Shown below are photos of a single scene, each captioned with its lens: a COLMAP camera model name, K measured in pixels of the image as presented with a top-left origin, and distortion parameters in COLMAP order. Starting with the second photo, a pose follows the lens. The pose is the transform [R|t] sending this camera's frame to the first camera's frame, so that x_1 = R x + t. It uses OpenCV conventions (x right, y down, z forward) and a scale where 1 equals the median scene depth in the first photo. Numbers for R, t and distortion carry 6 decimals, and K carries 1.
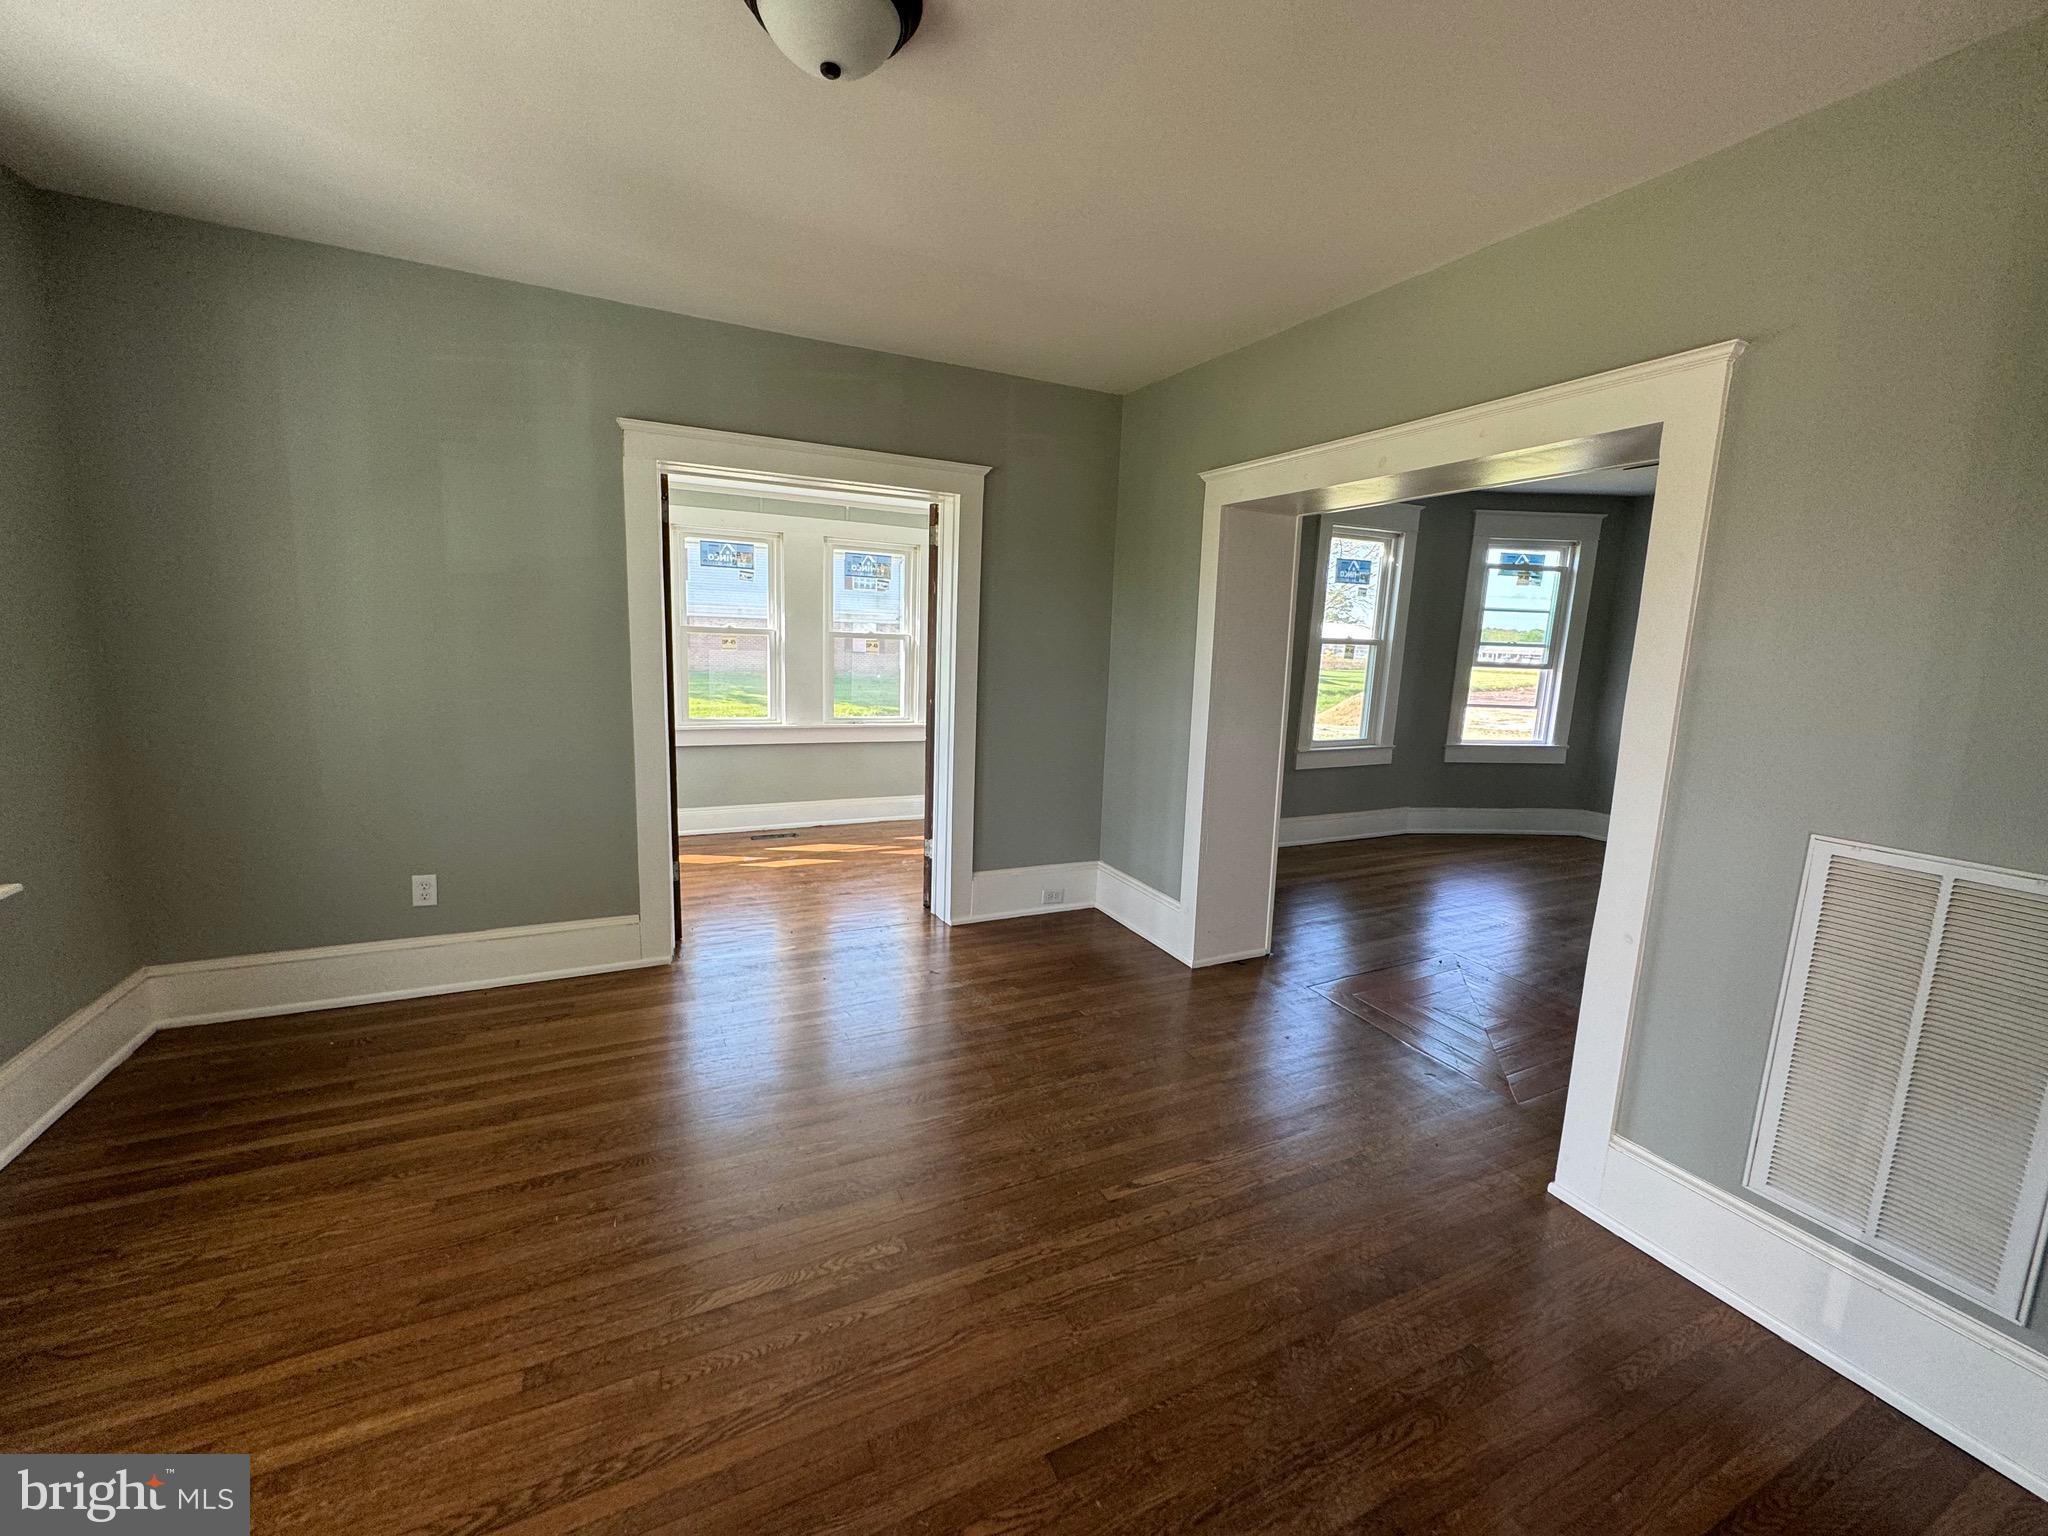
lens RADIAL K [[821.2, 0, 1030.4], [0, 821.2, 754.5], [0, 0, 1]] dist [-0.014407, -0.000116]
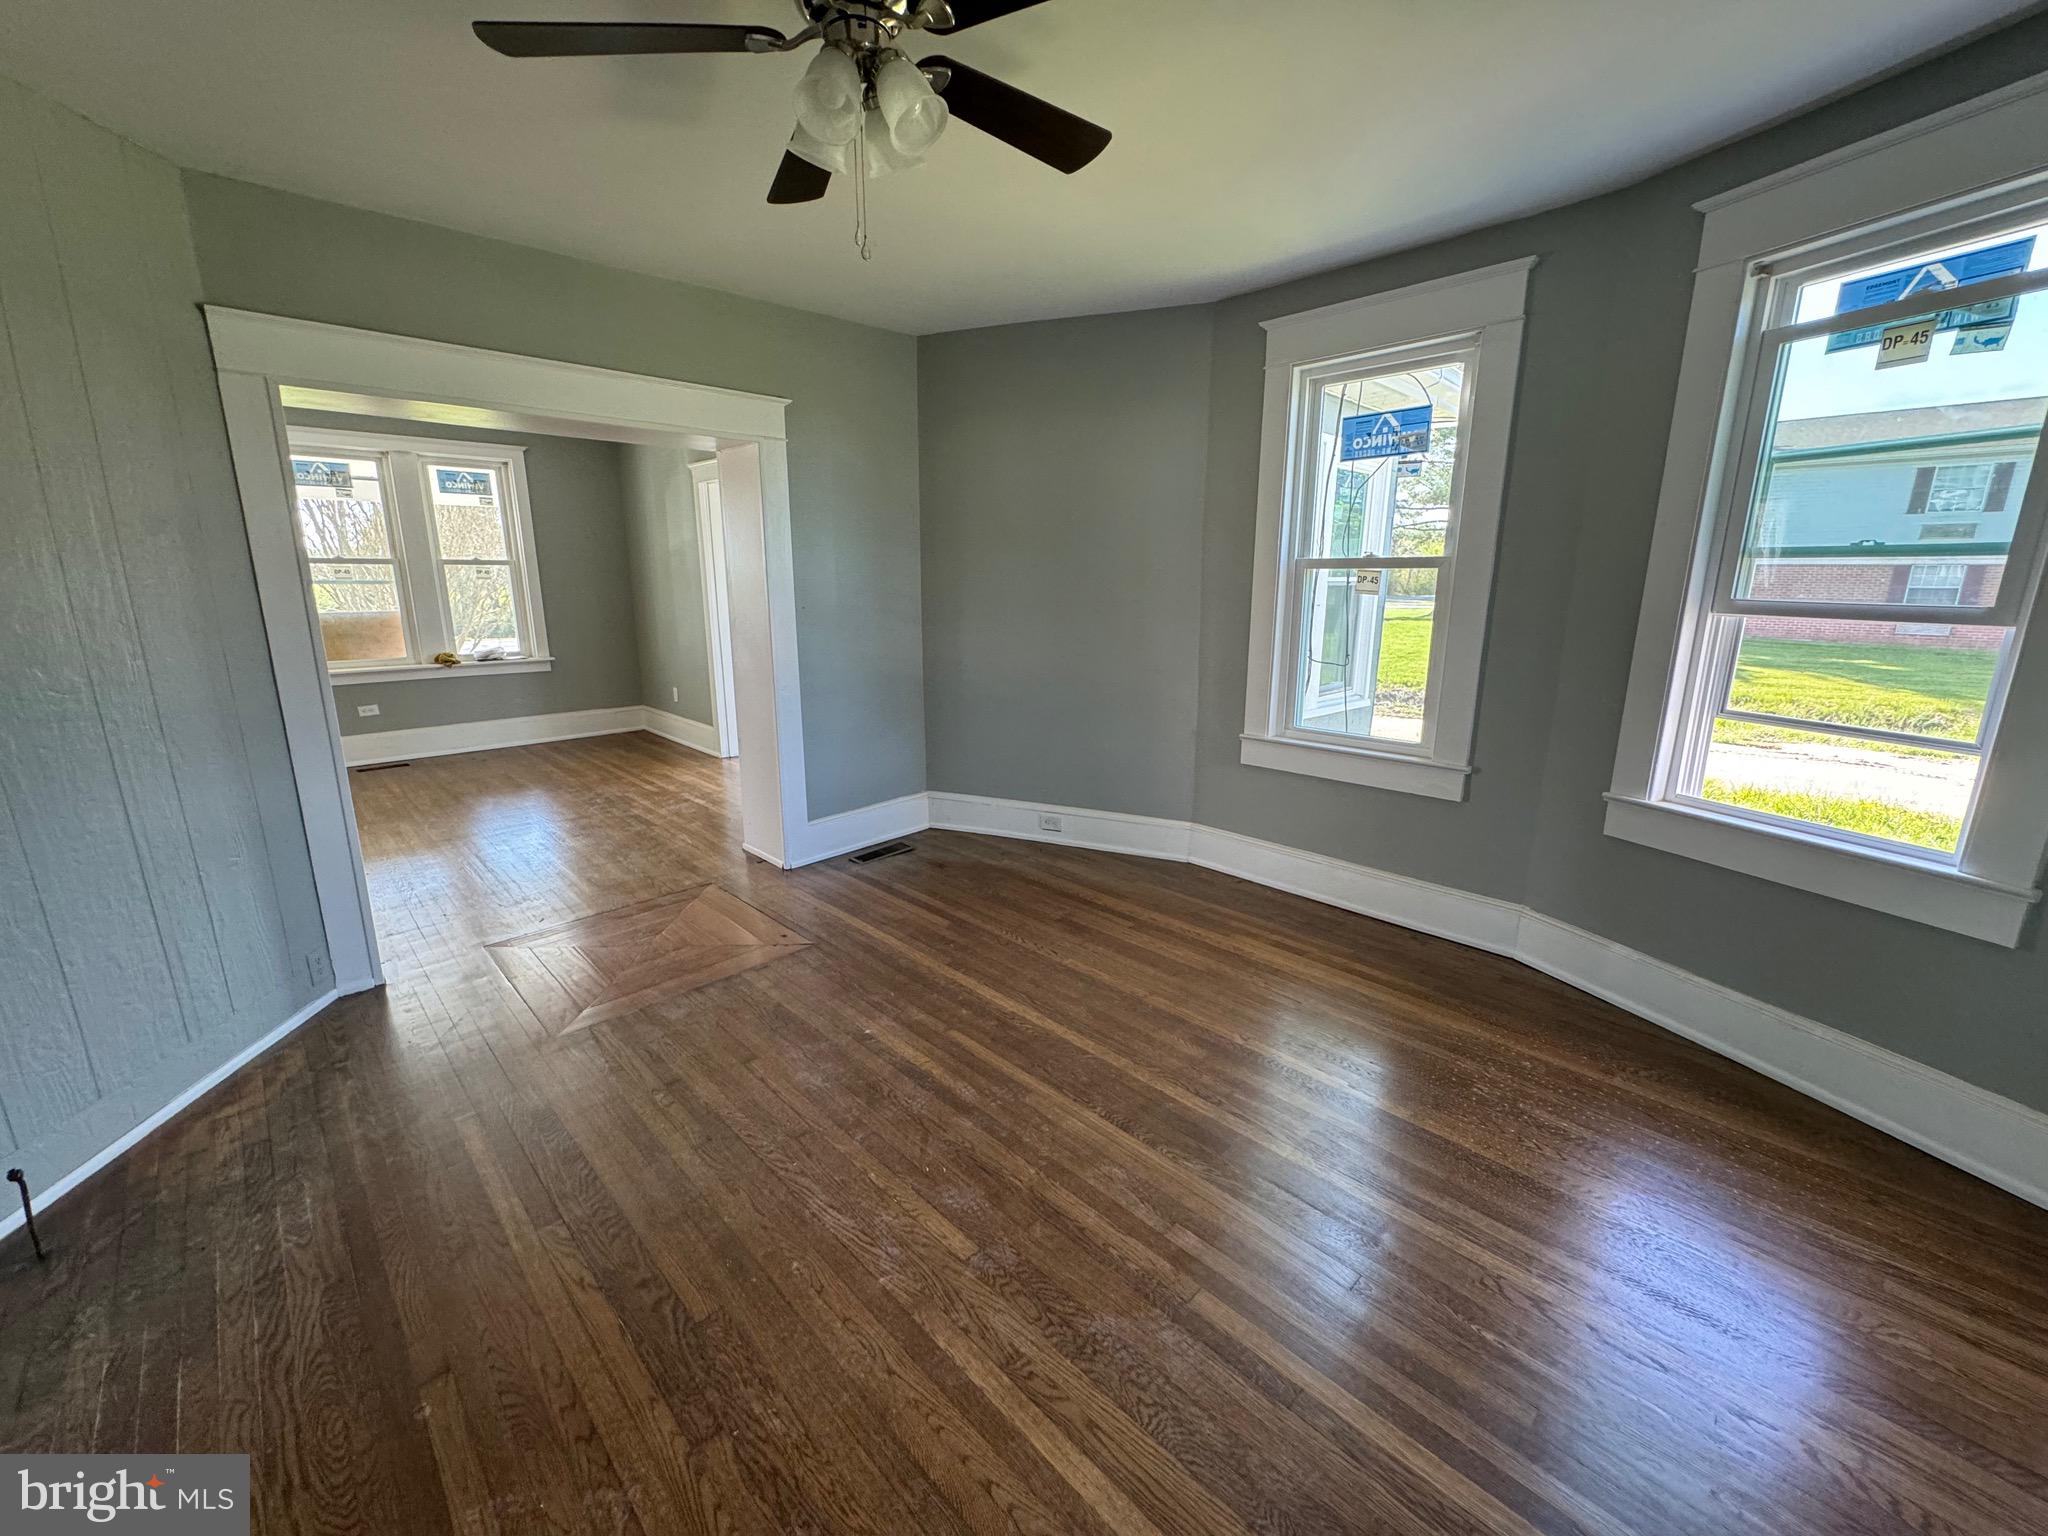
lens RADIAL K [[821.2, 0, 1025.2], [0, 821.2, 777.0], [0, 0, 1]] dist [-0.014407, -0.000116]
pose [[0.320371, 0.181762, -0.929691, 0.824738], [-0.149517, 0.978820, 0.139844, -0.035678], [0.935418, 0.094203, 0.340762, 0.574490]]
